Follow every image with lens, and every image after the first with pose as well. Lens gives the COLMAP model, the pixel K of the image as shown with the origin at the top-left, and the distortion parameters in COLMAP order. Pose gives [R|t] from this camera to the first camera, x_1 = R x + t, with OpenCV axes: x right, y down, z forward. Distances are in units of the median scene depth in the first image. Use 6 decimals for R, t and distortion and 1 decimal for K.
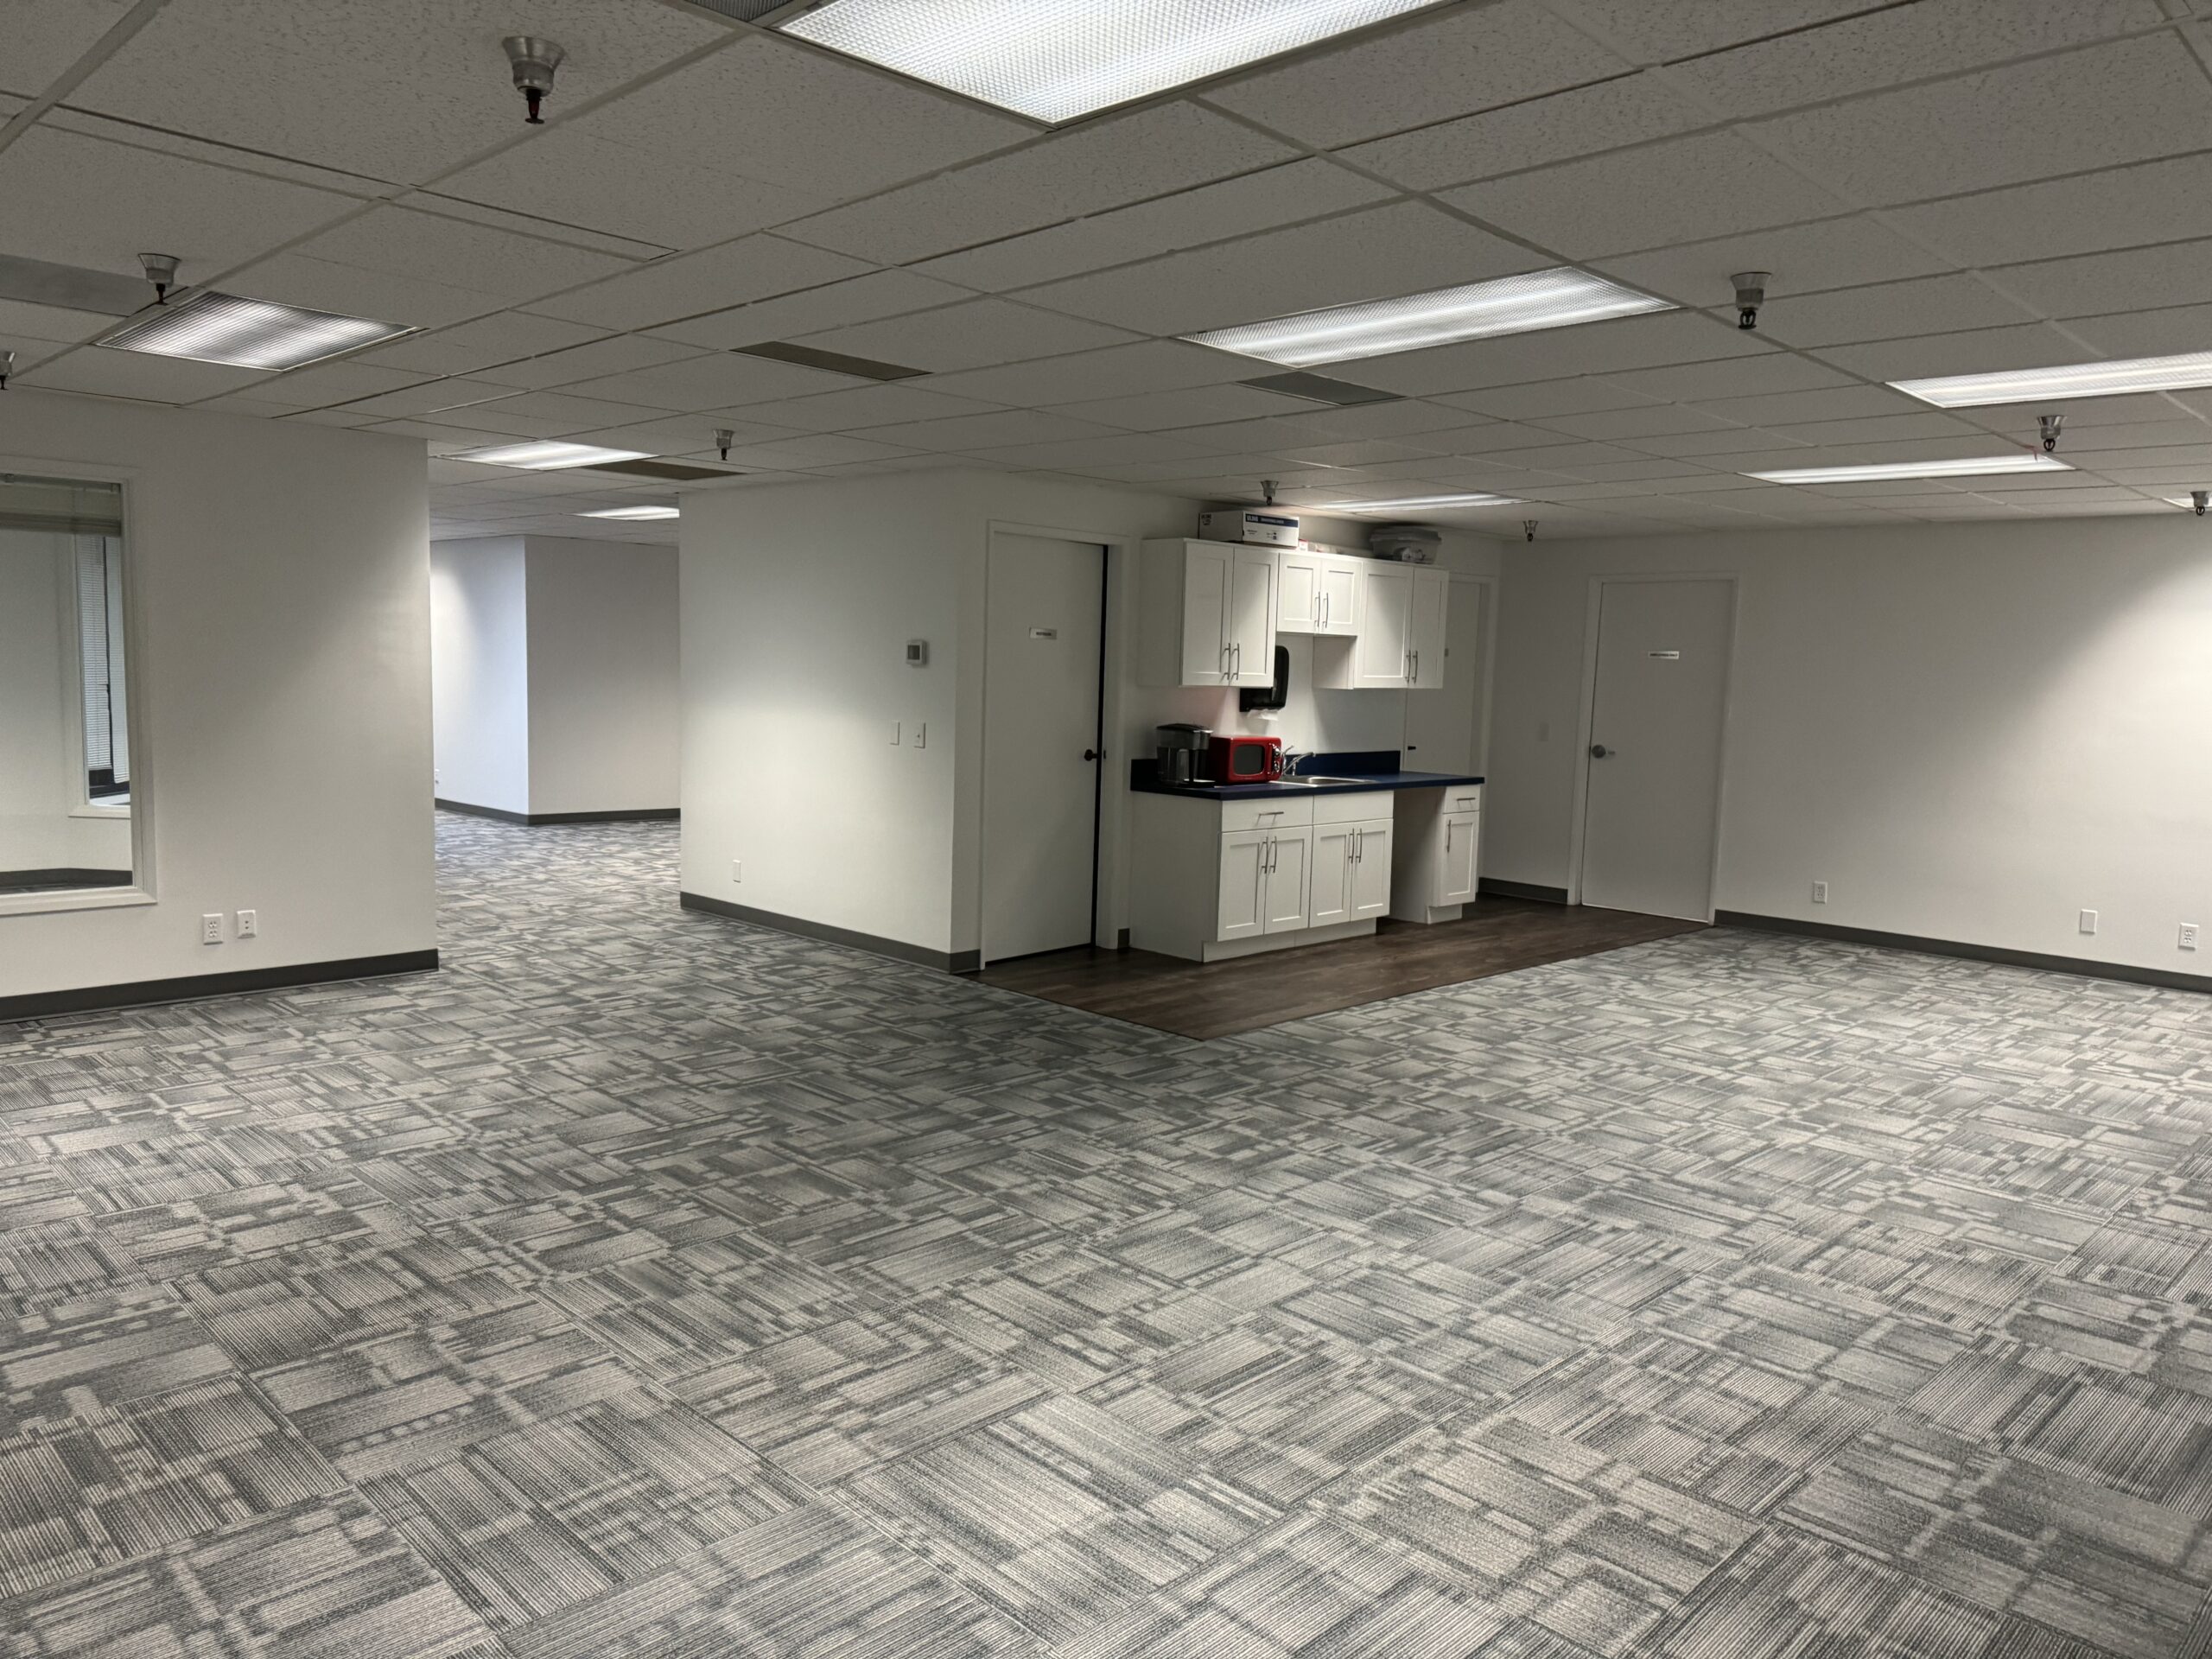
lens RADIAL K [[1541.2, 0, 1106.0], [0, 1541.2, 829.5], [0, 0, 1]] dist [0.079214, -0.109043]
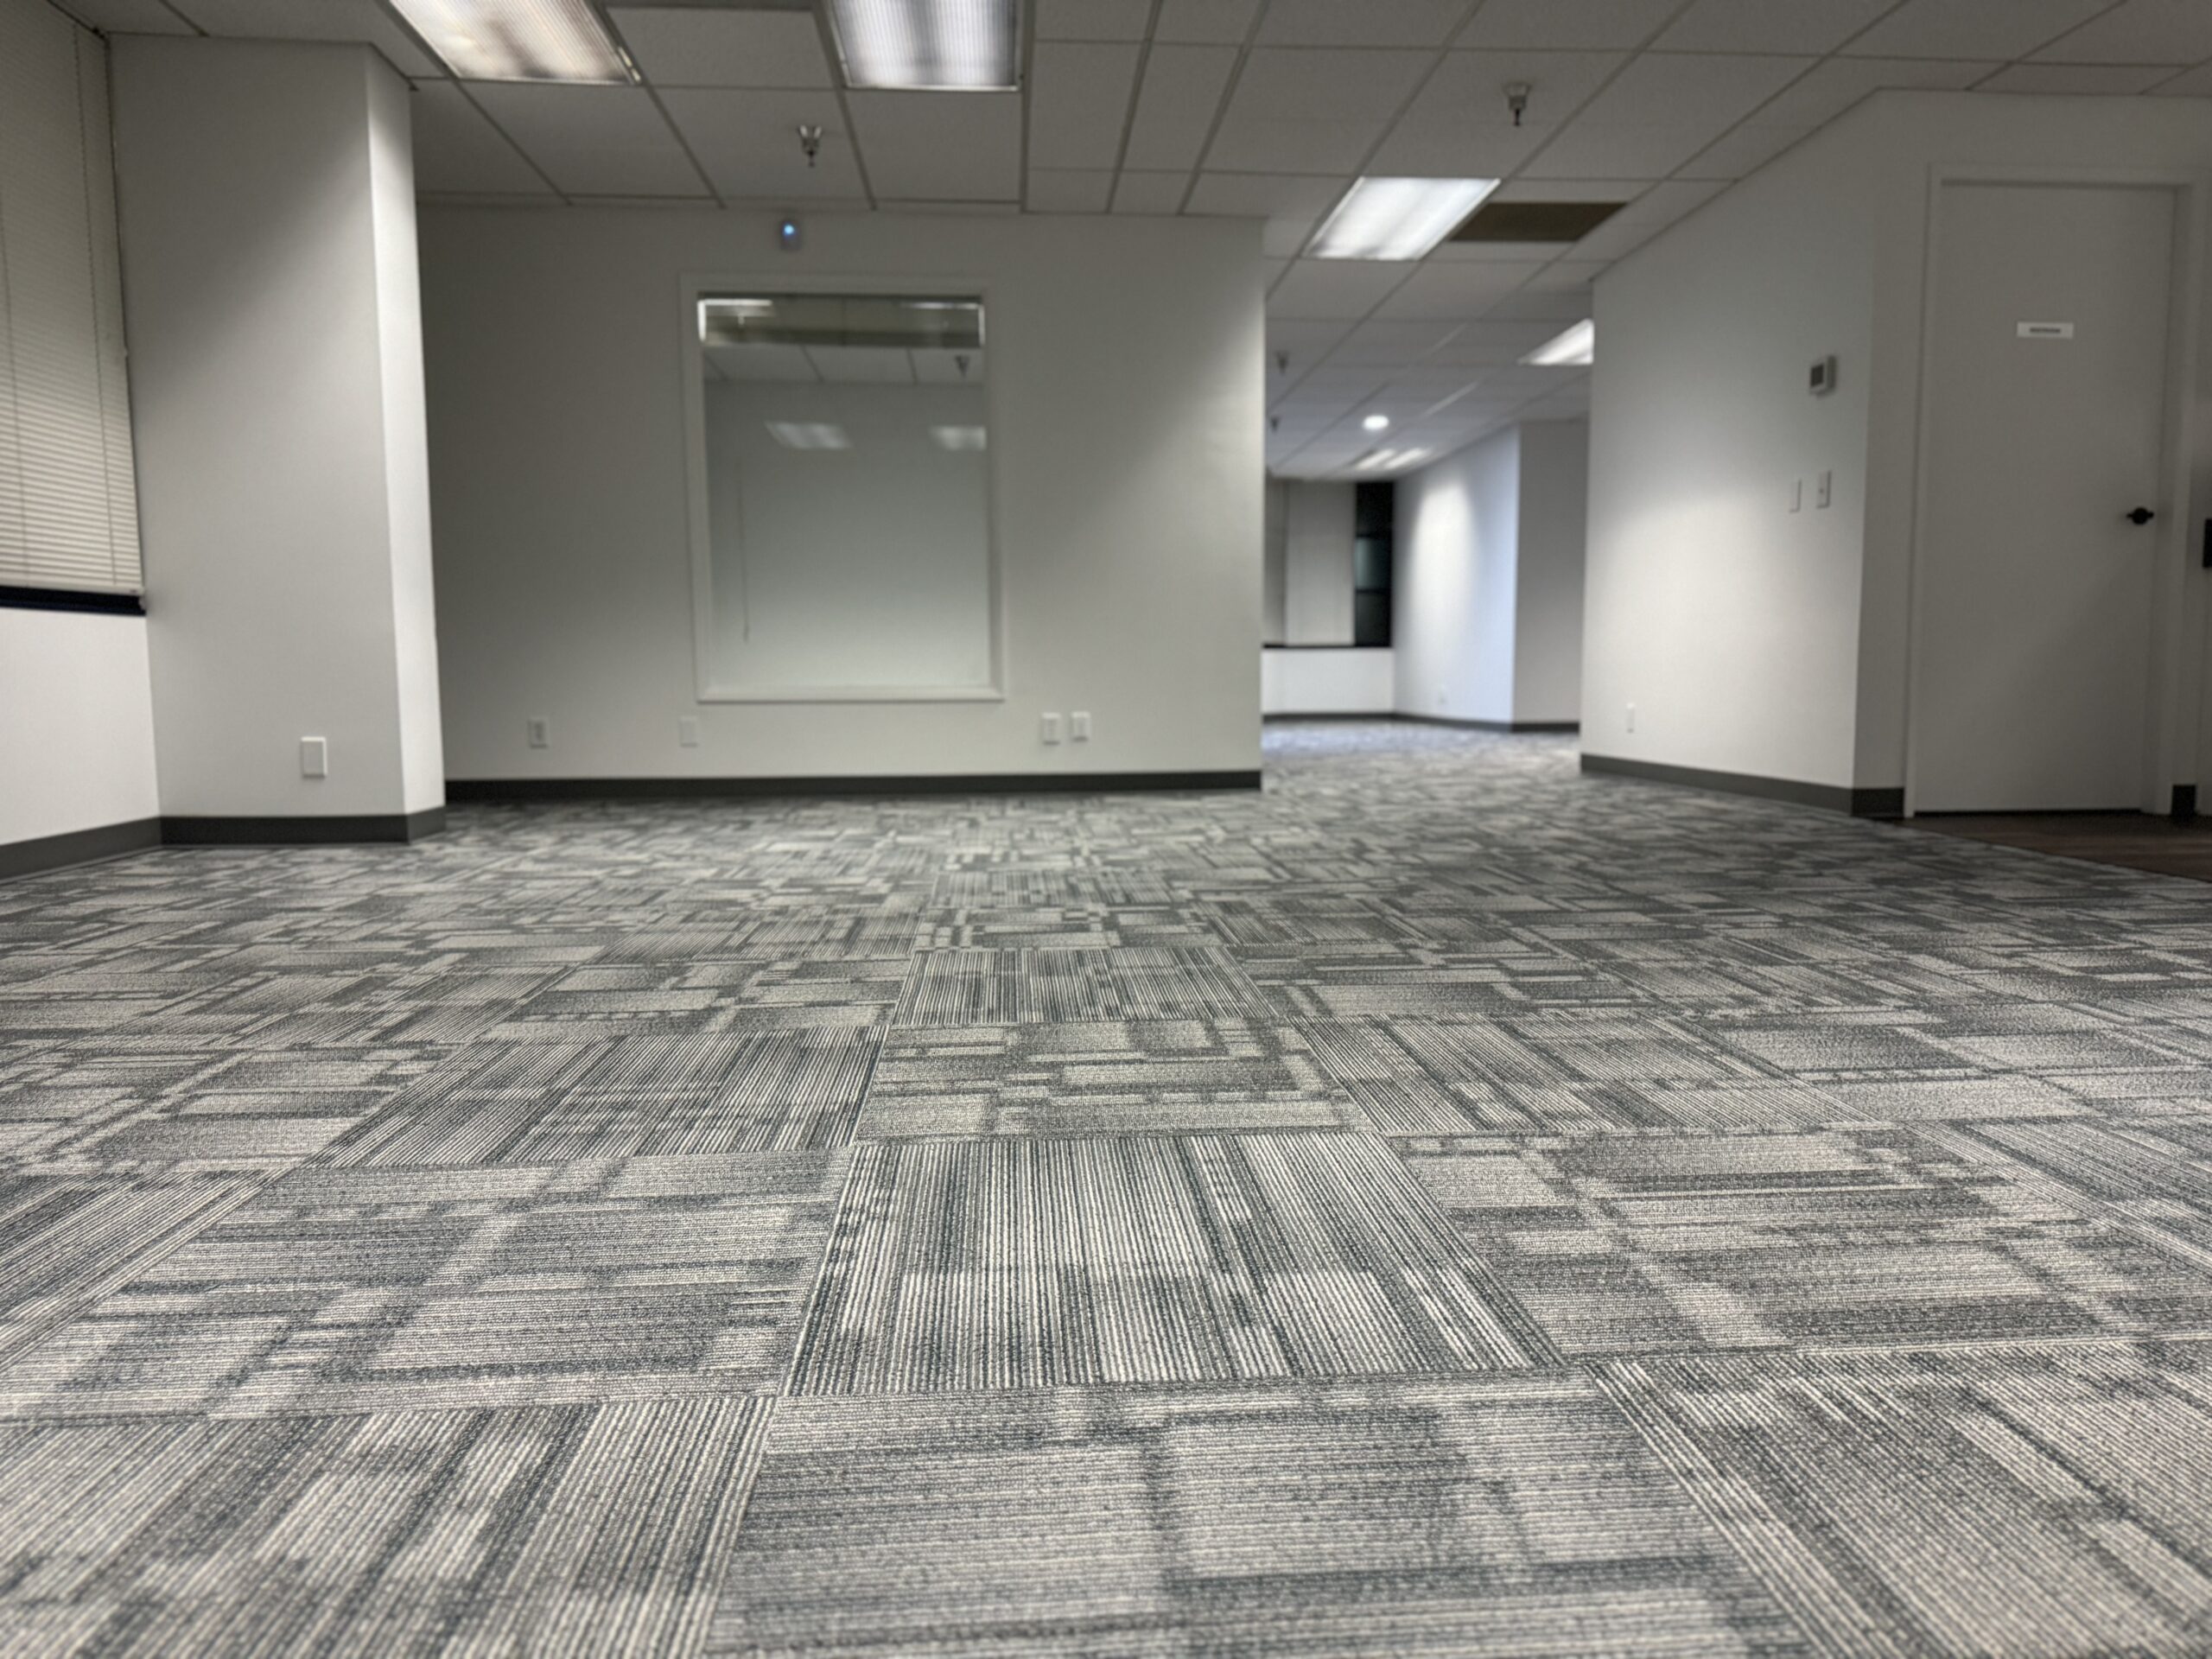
lens RADIAL K [[1541.2, 0, 1106.0], [0, 1541.2, 829.5], [0, 0, 1]] dist [0.079214, -0.109043]
pose [[0.754238, 0.029786, -0.655925, 0.117379], [-0.037226, 0.999304, 0.002574, 0.114975], [0.655545, 0.022477, 0.754821, 0.232880]]
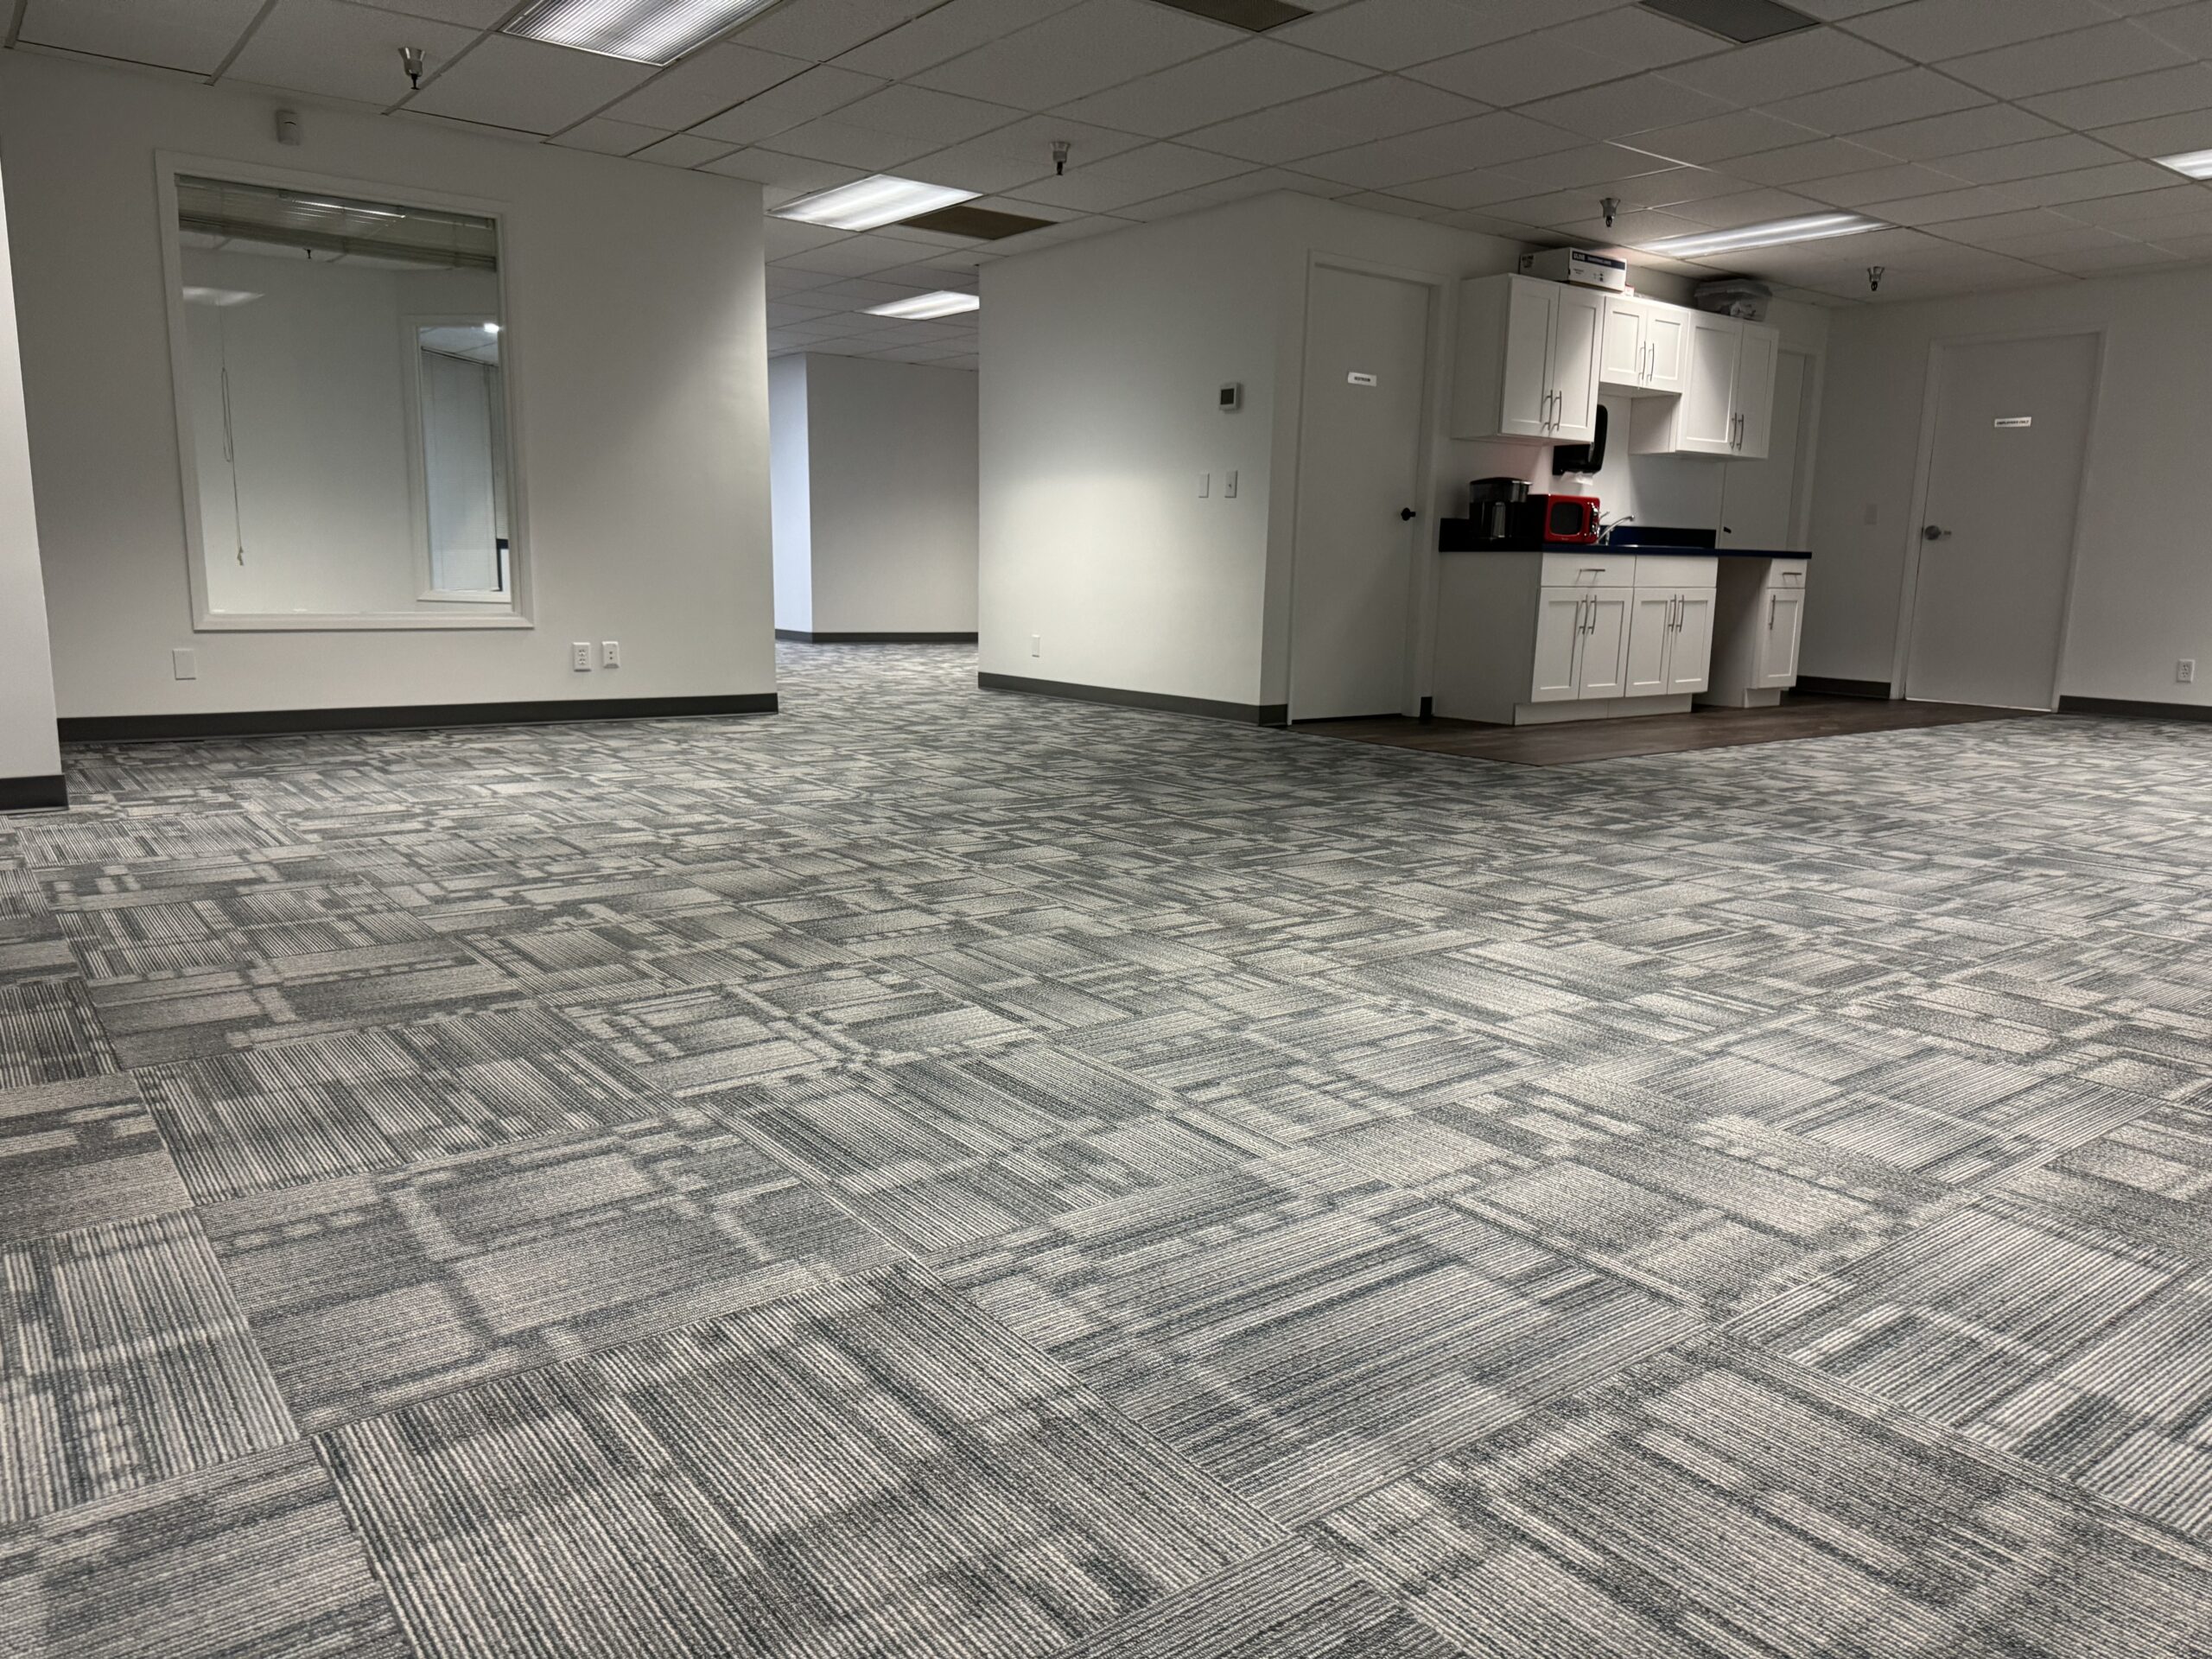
lens RADIAL K [[1552.2, 0, 1106.0], [0, 1552.2, 829.5], [0, 0, 1]] dist [0.114896, -0.179189]
pose [[0.991226, 0.013295, -0.131505, -0.069098], [-0.005085, 0.998027, 0.062577, 0.102273], [0.132077, -0.061359, 0.989338, -0.015752]]
